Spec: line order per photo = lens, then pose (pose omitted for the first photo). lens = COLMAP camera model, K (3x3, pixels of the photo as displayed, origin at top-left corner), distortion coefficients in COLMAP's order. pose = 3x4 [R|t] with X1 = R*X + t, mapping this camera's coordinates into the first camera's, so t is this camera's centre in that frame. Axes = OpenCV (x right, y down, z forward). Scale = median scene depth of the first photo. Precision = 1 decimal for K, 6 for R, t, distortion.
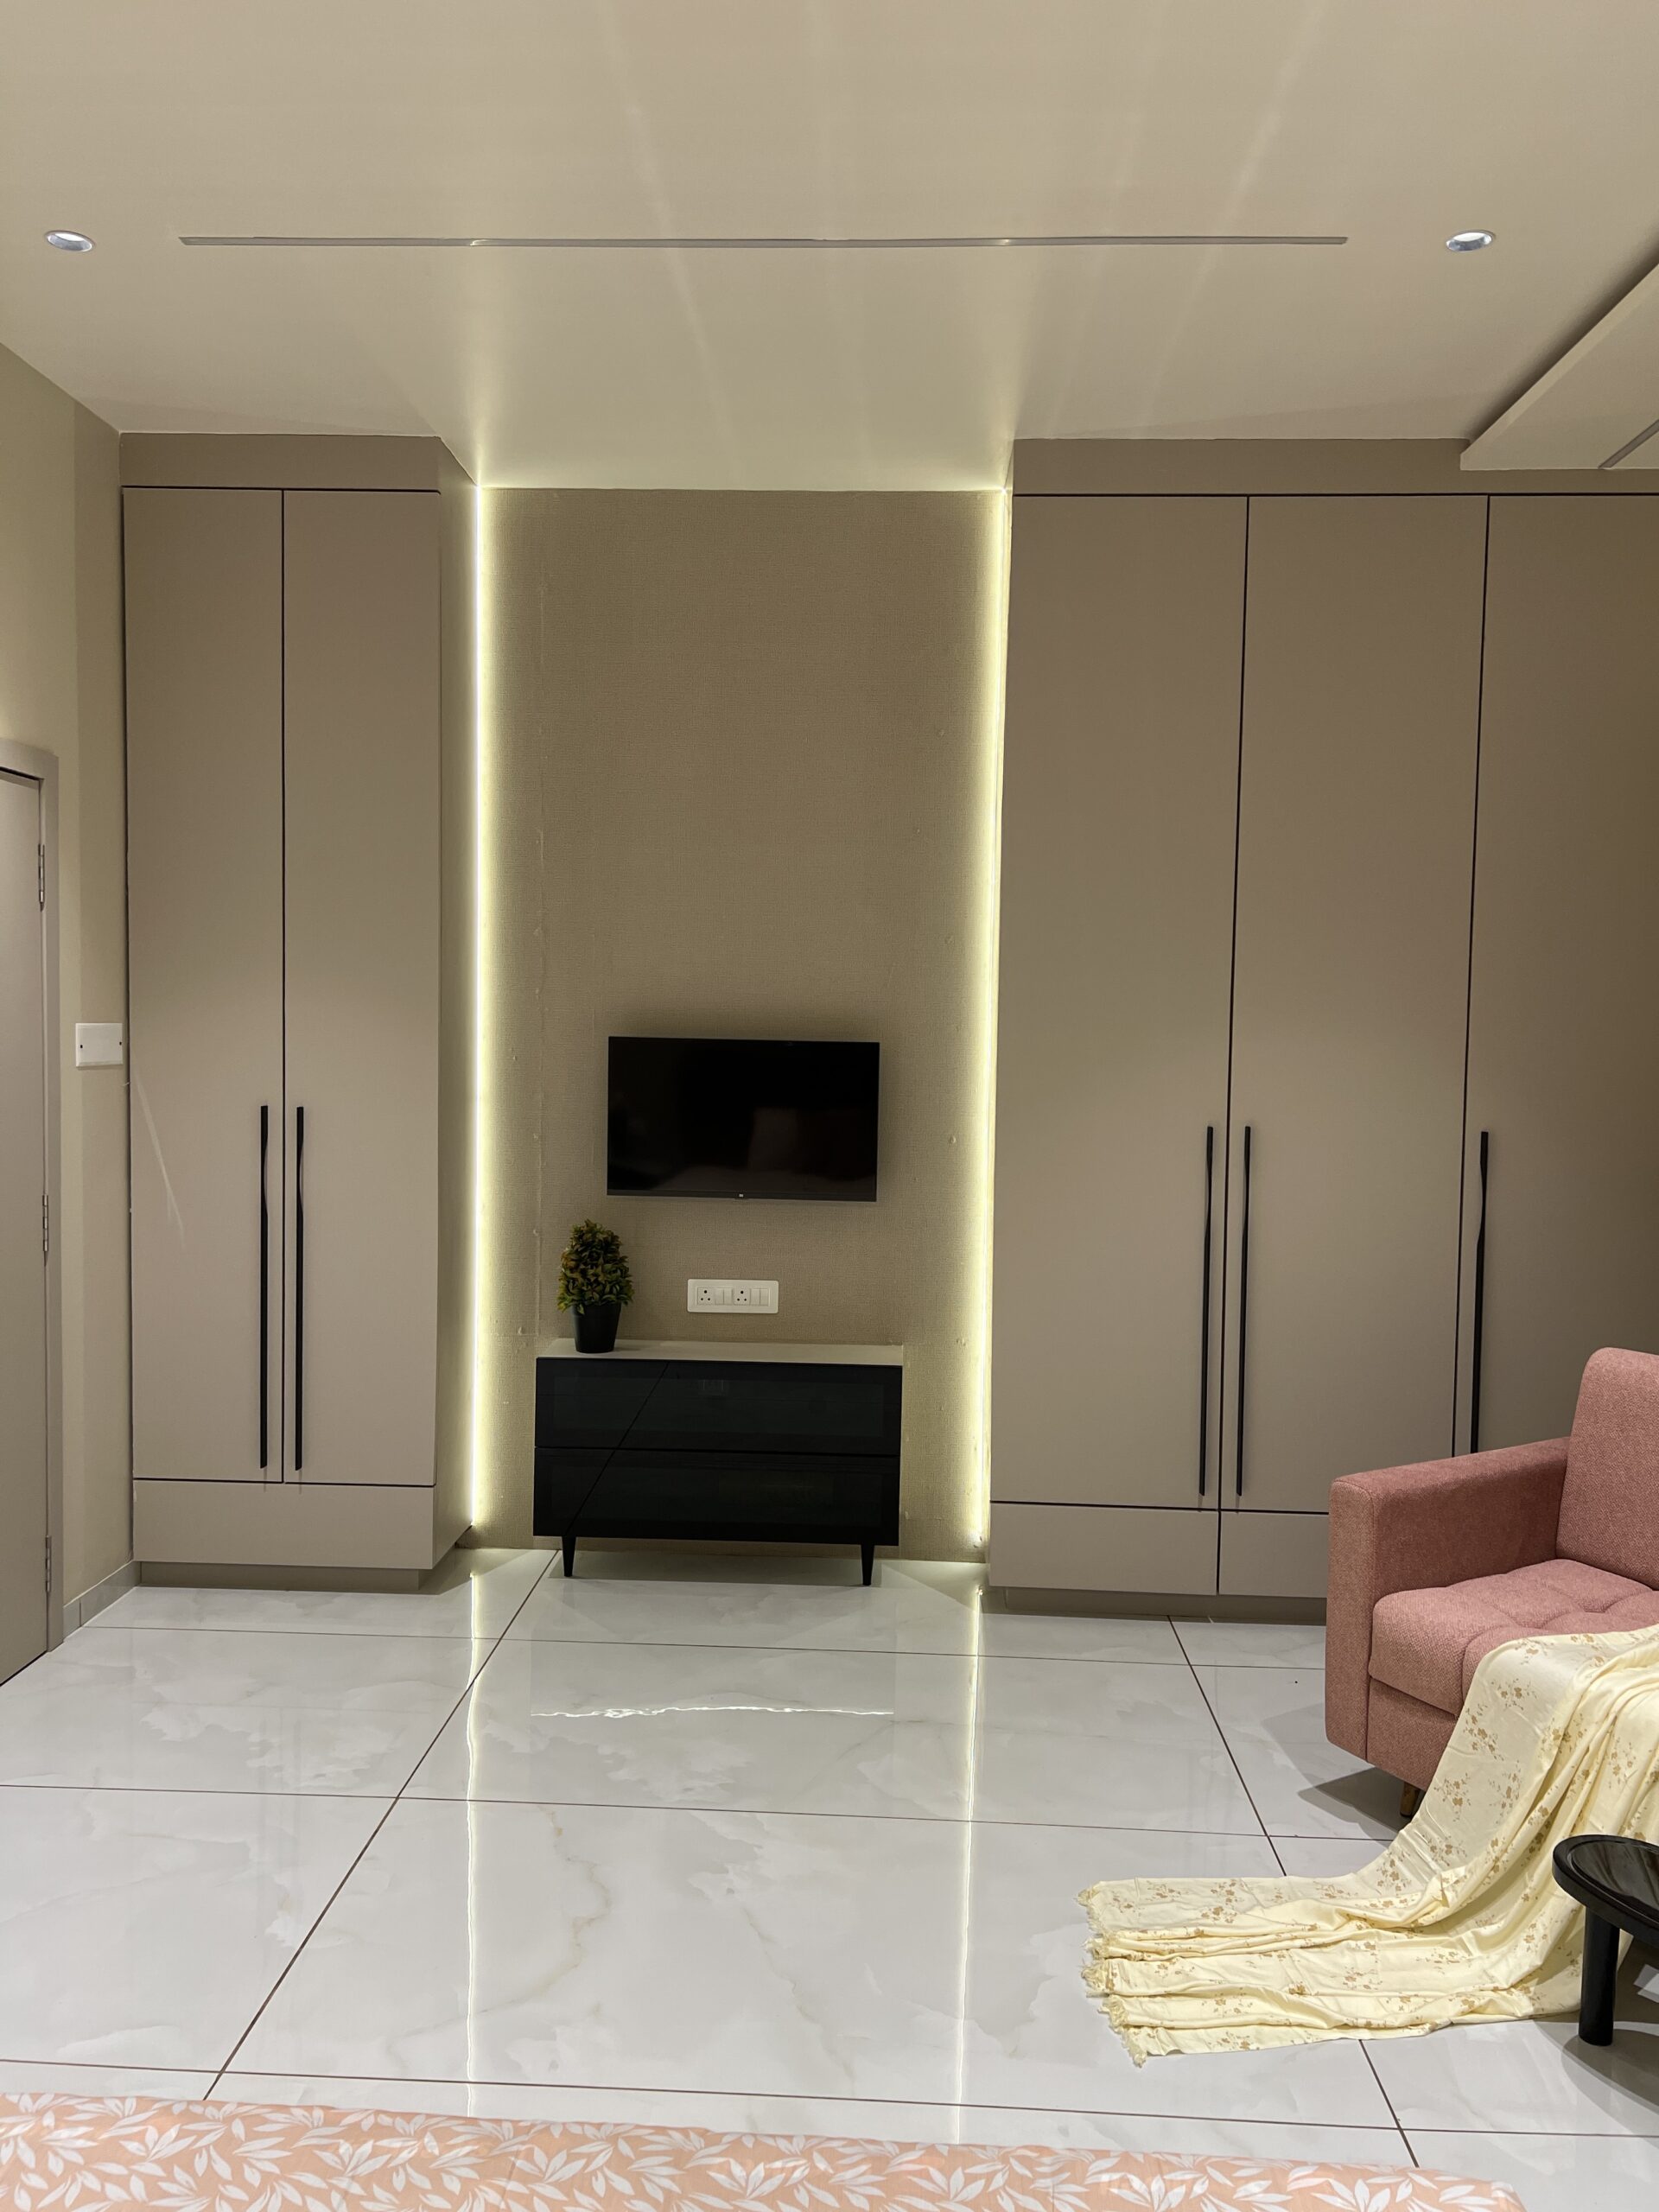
lens RADIAL K [[1663.0, 0, 829.5], [0, 1663.0, 1106.0], [0, 0, 1]] dist [0.069112, -0.069546]
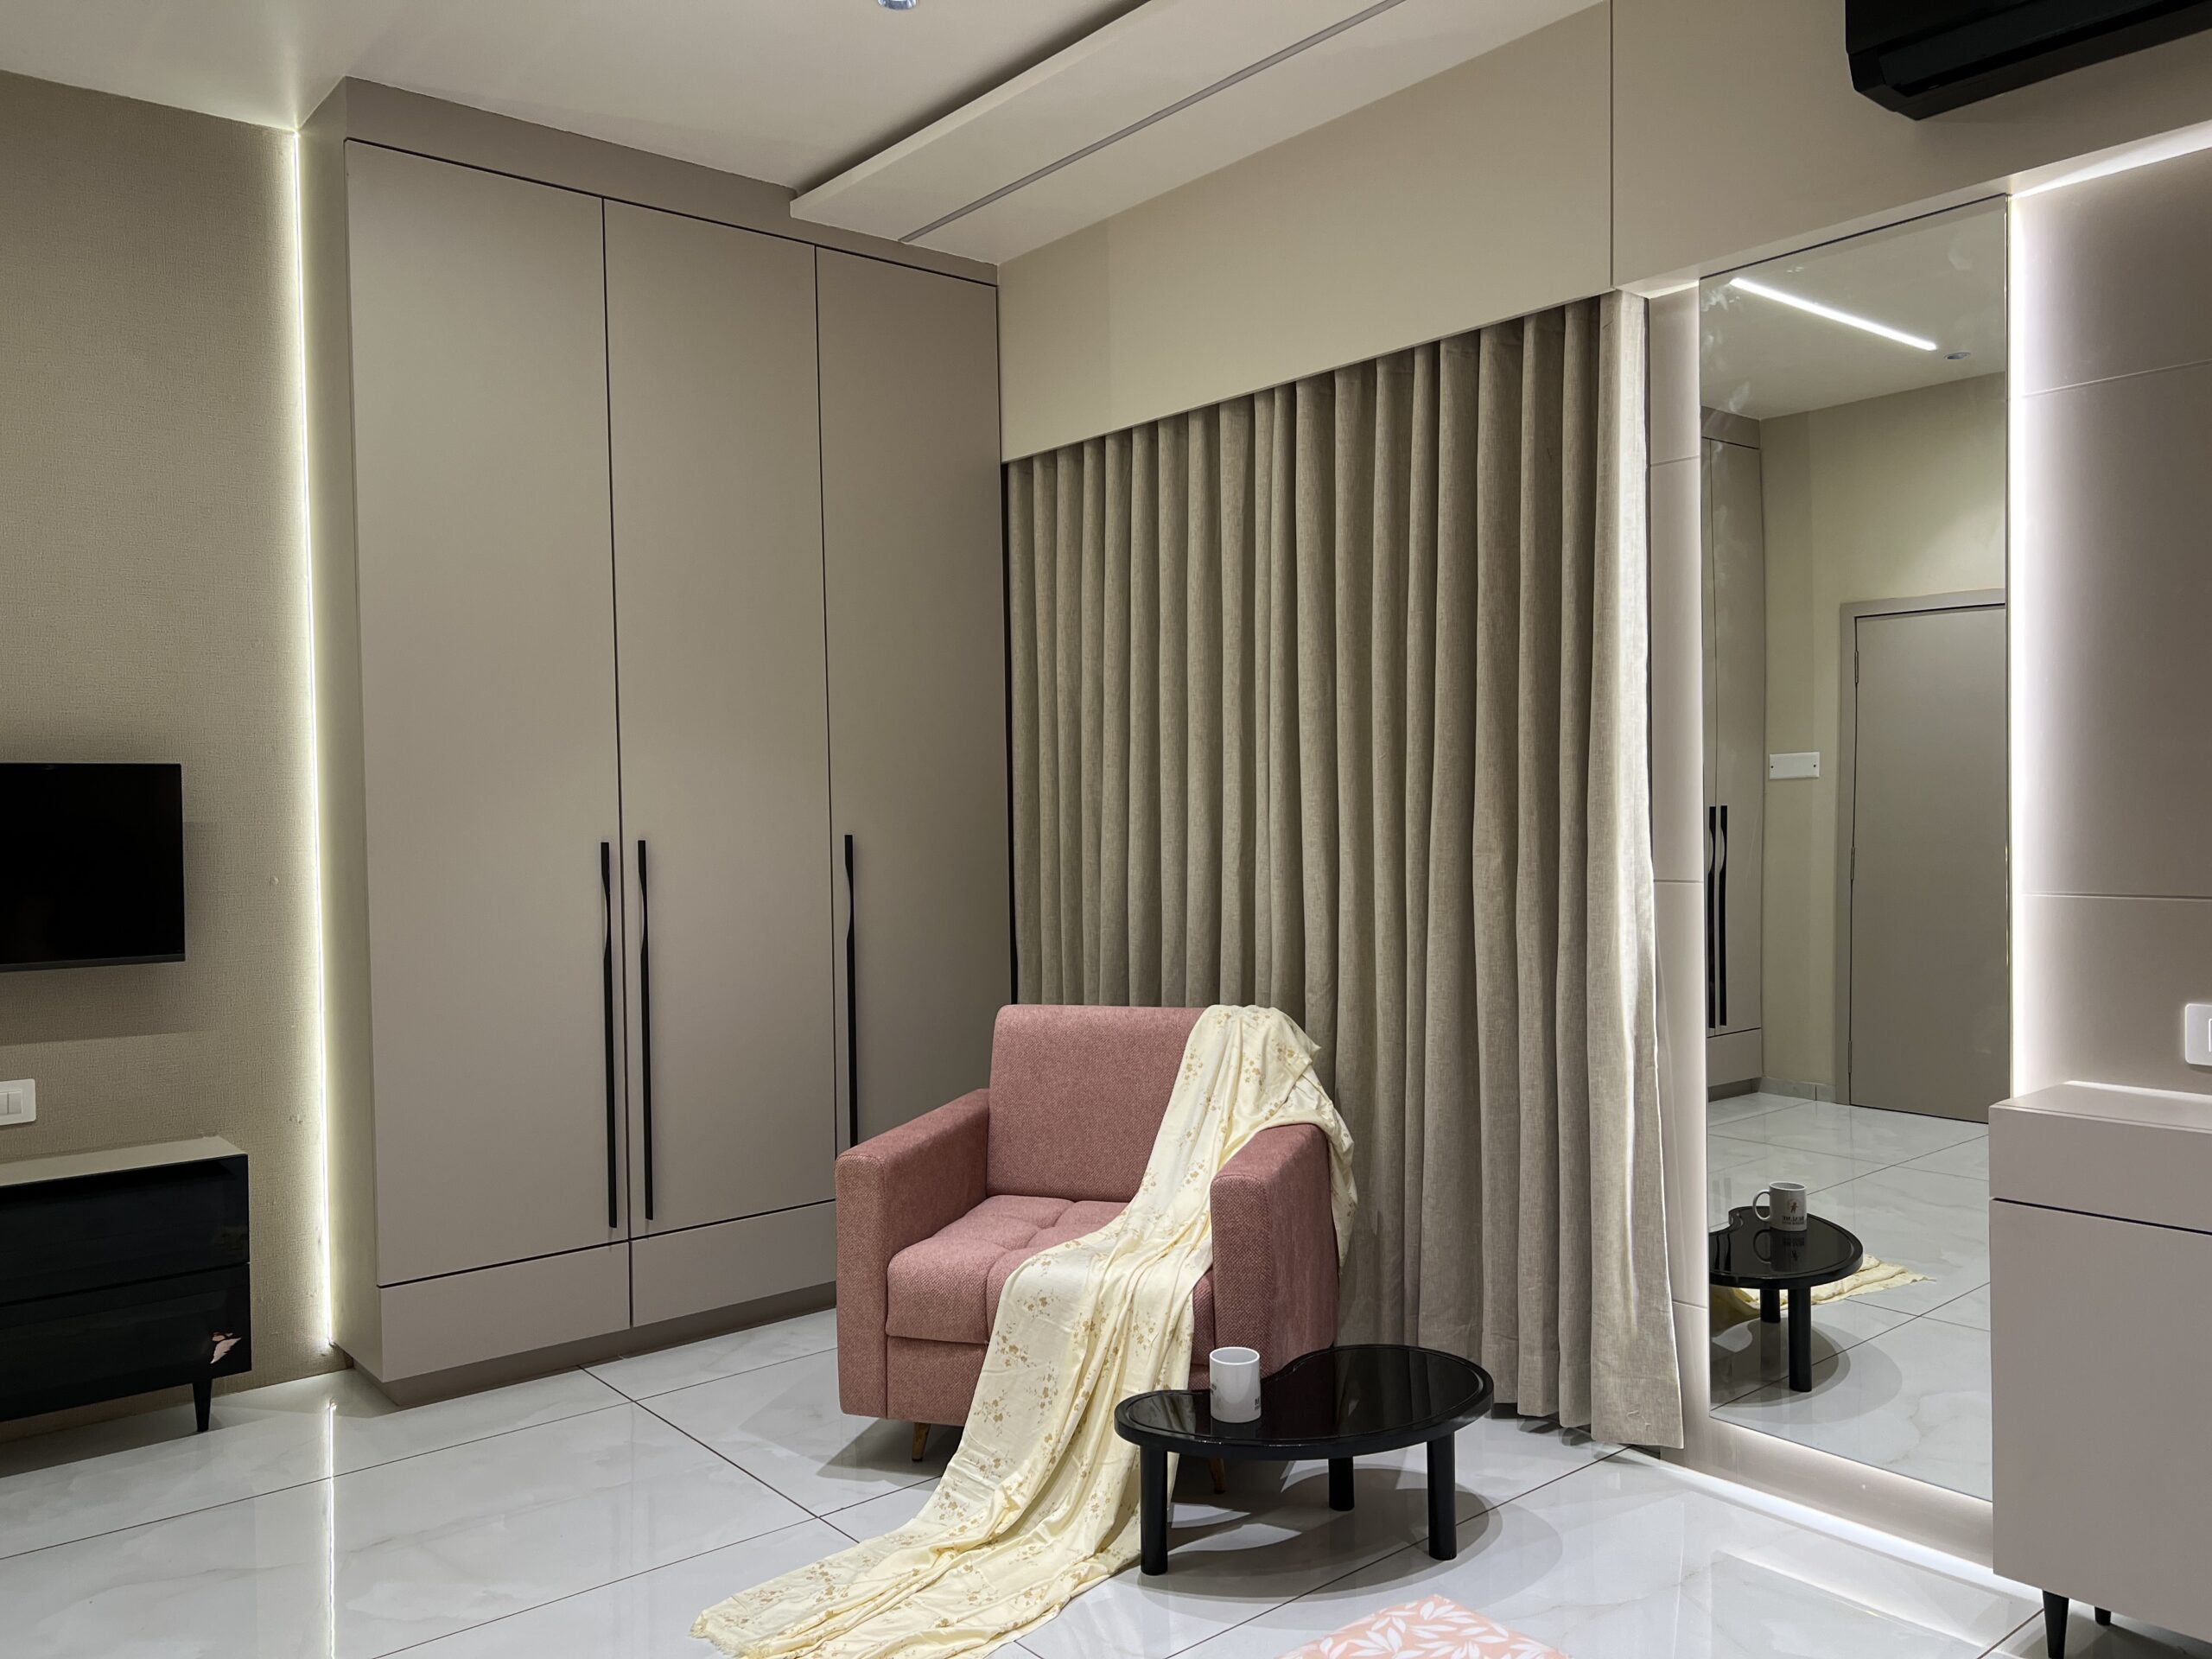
lens RADIAL K [[1677.6, 0, 1106.0], [0, 1677.6, 829.5], [0, 0, 1]] dist [0.001714, -0.000409]
pose [[0.739354, -0.040710, 0.672085, -0.284136], [0.066232, 0.997727, -0.012426, 0.051281], [-0.670052, 0.053701, 0.740370, 0.130571]]
